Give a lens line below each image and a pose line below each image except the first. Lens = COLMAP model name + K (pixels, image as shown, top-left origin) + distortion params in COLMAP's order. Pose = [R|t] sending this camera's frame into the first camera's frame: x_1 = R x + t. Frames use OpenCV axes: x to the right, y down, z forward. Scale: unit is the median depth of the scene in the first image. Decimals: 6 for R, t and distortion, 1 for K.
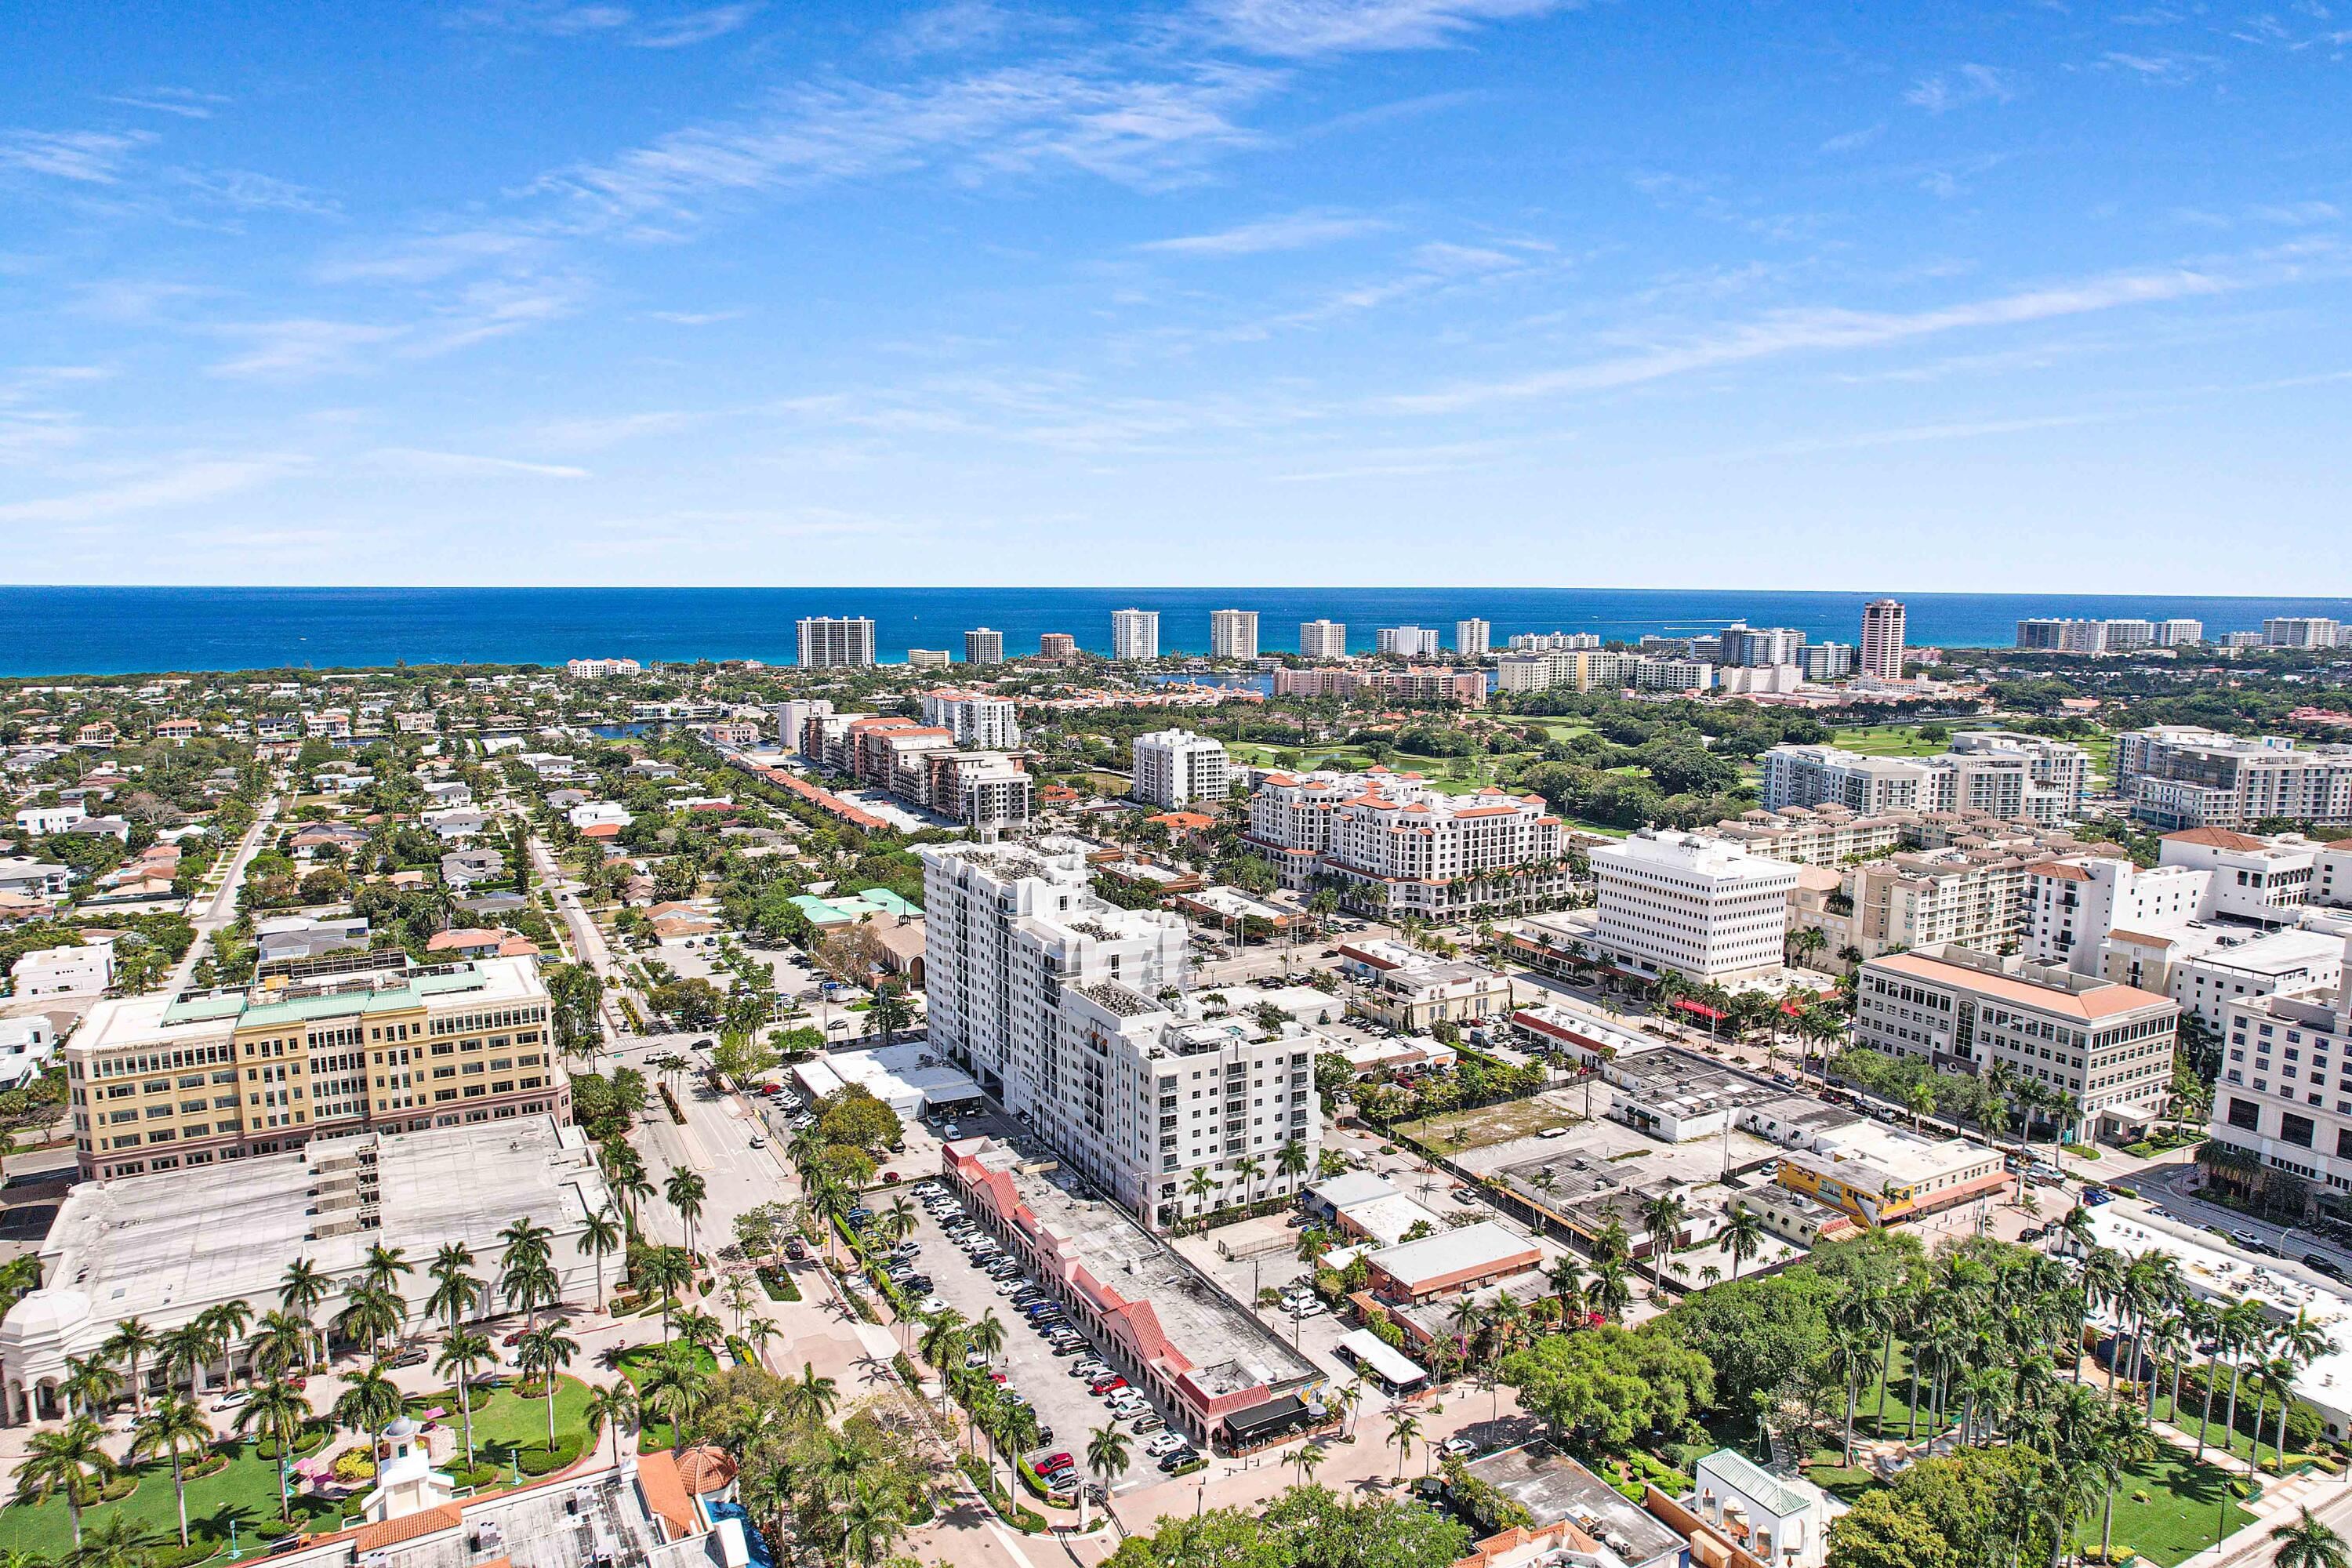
lens RADIAL K [[1567.7, 0, 1182.6], [0, 1567.7, 725.7], [0, 0, 1]] dist [-0.060731, 0.072386]
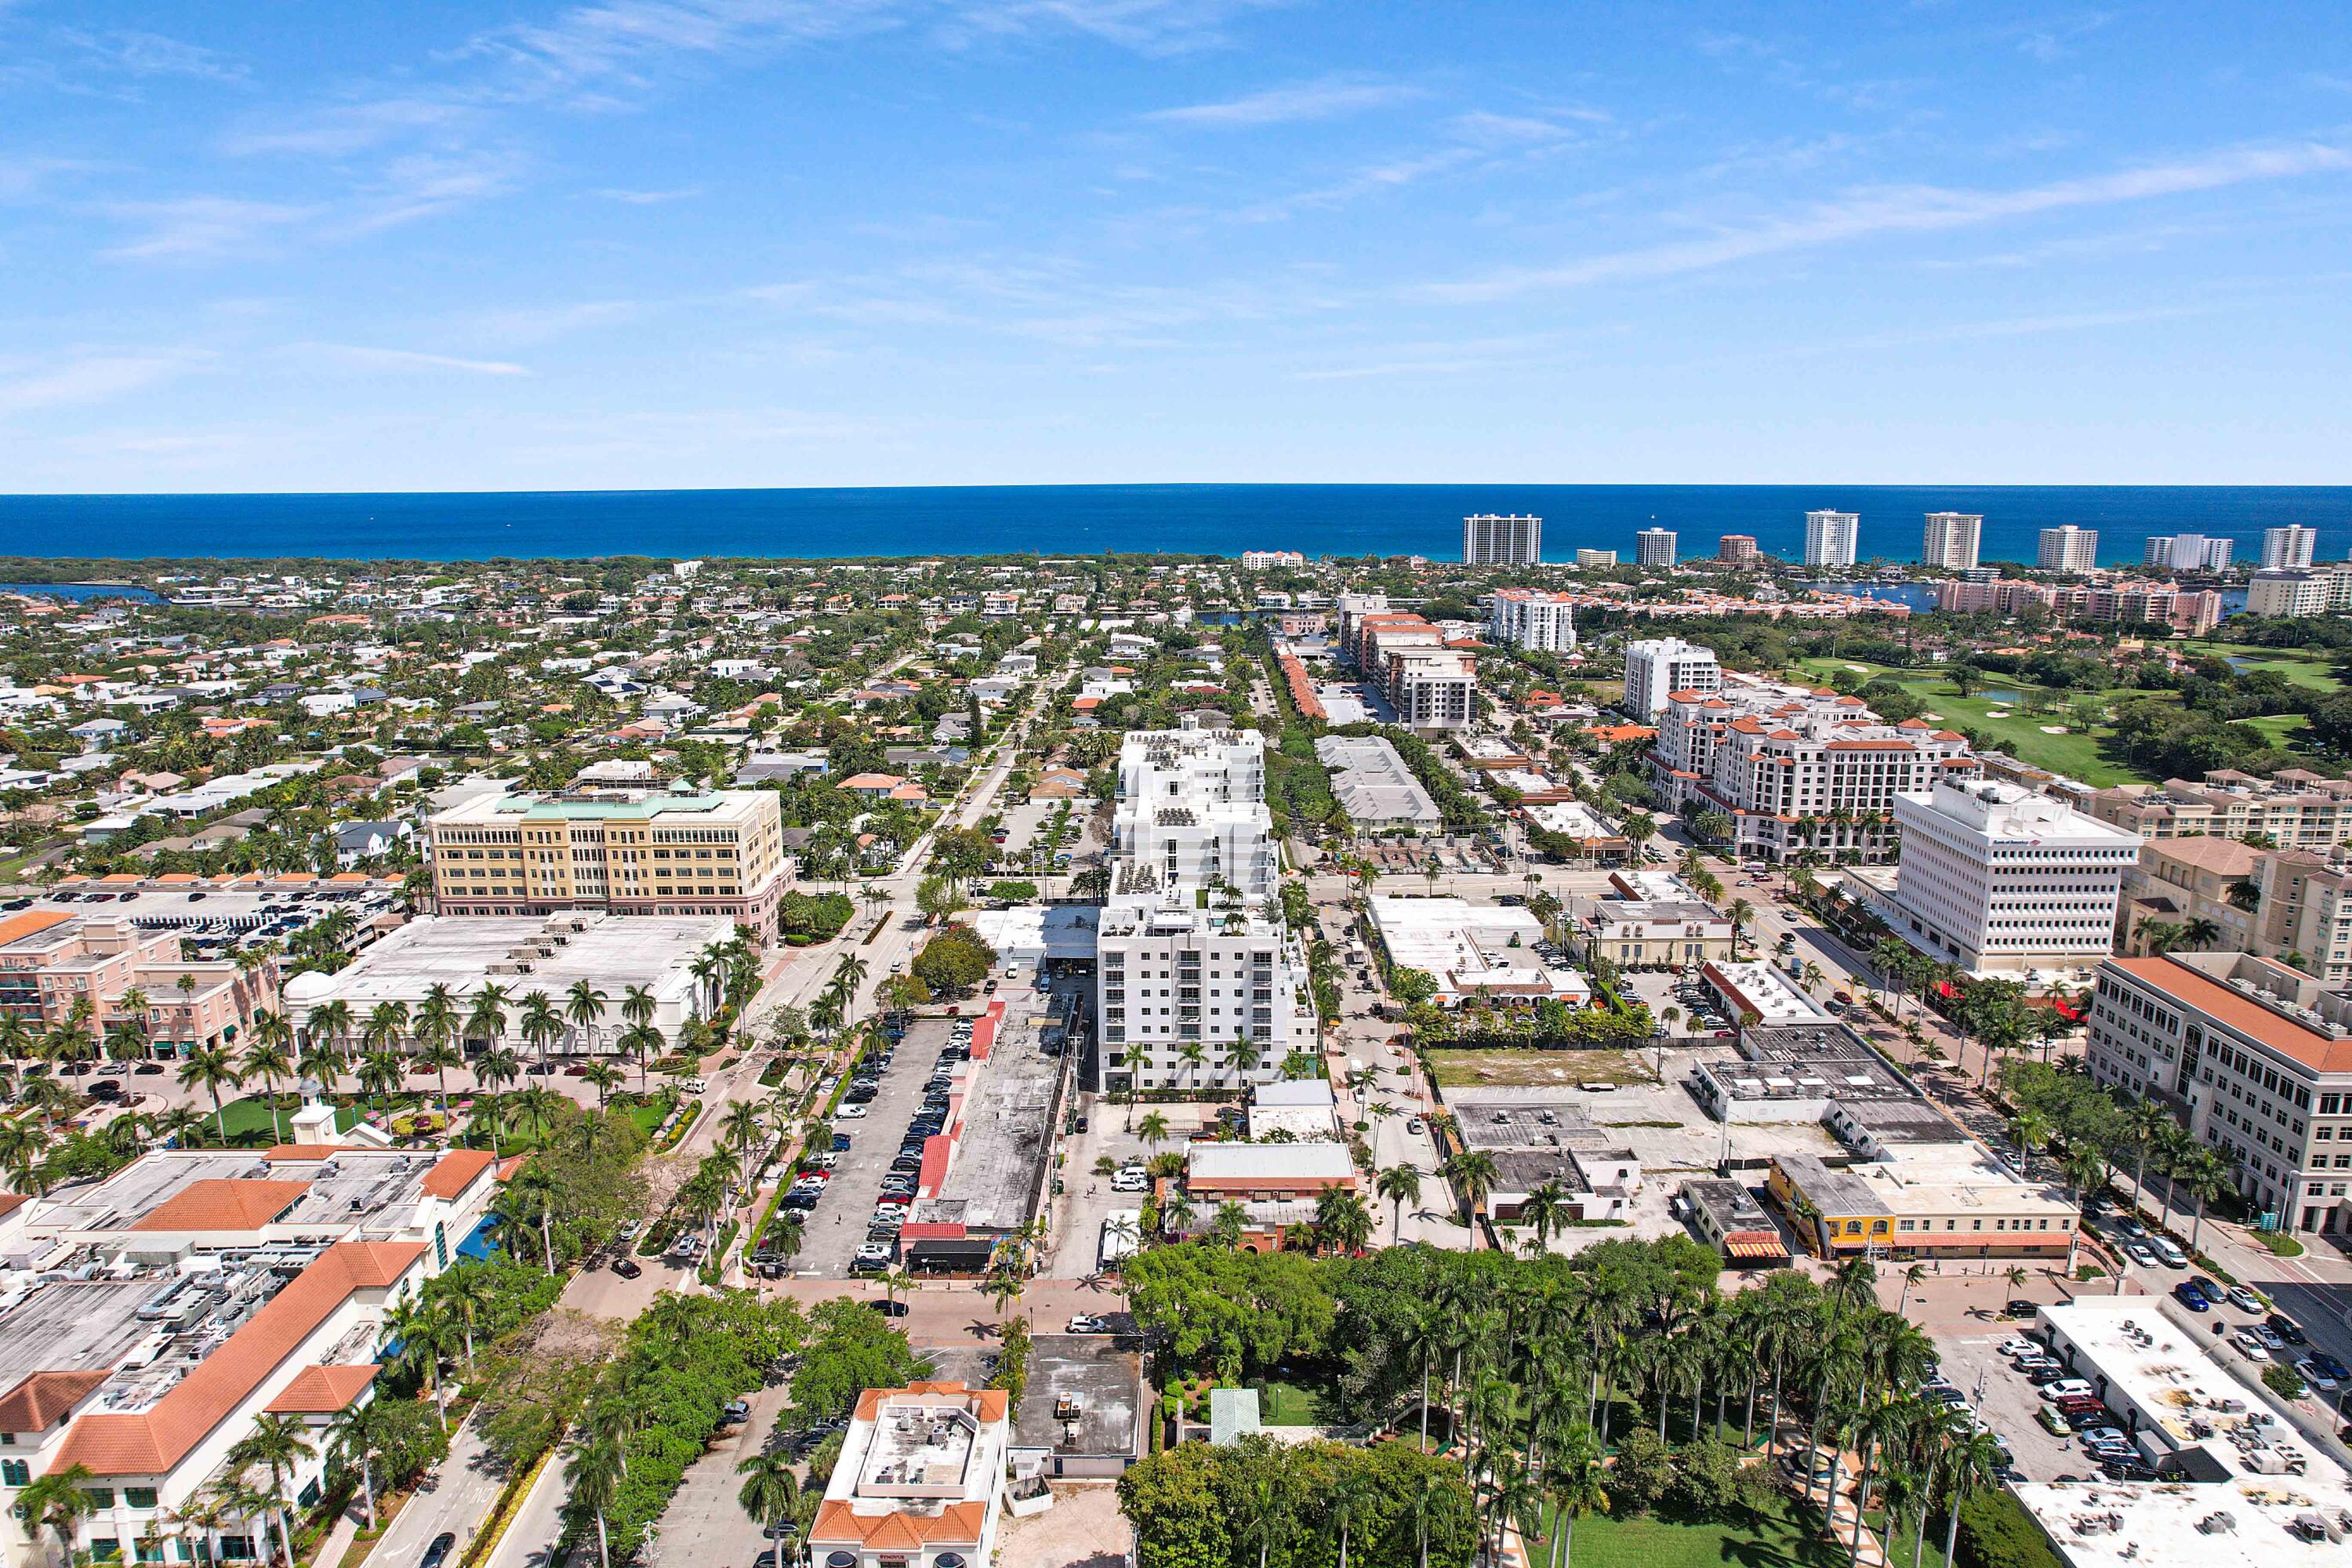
lens RADIAL K [[1560.3, 0, 1175.5], [0, 1560.3, 814.8], [0, 0, 1]] dist [-0.023677, 0.001884]
pose [[0.868966, 0.100134, -0.484634, 0.441092], [-0.041330, 0.990578, 0.130565, -0.004594], [0.493142, -0.093427, 0.864917, 0.104608]]
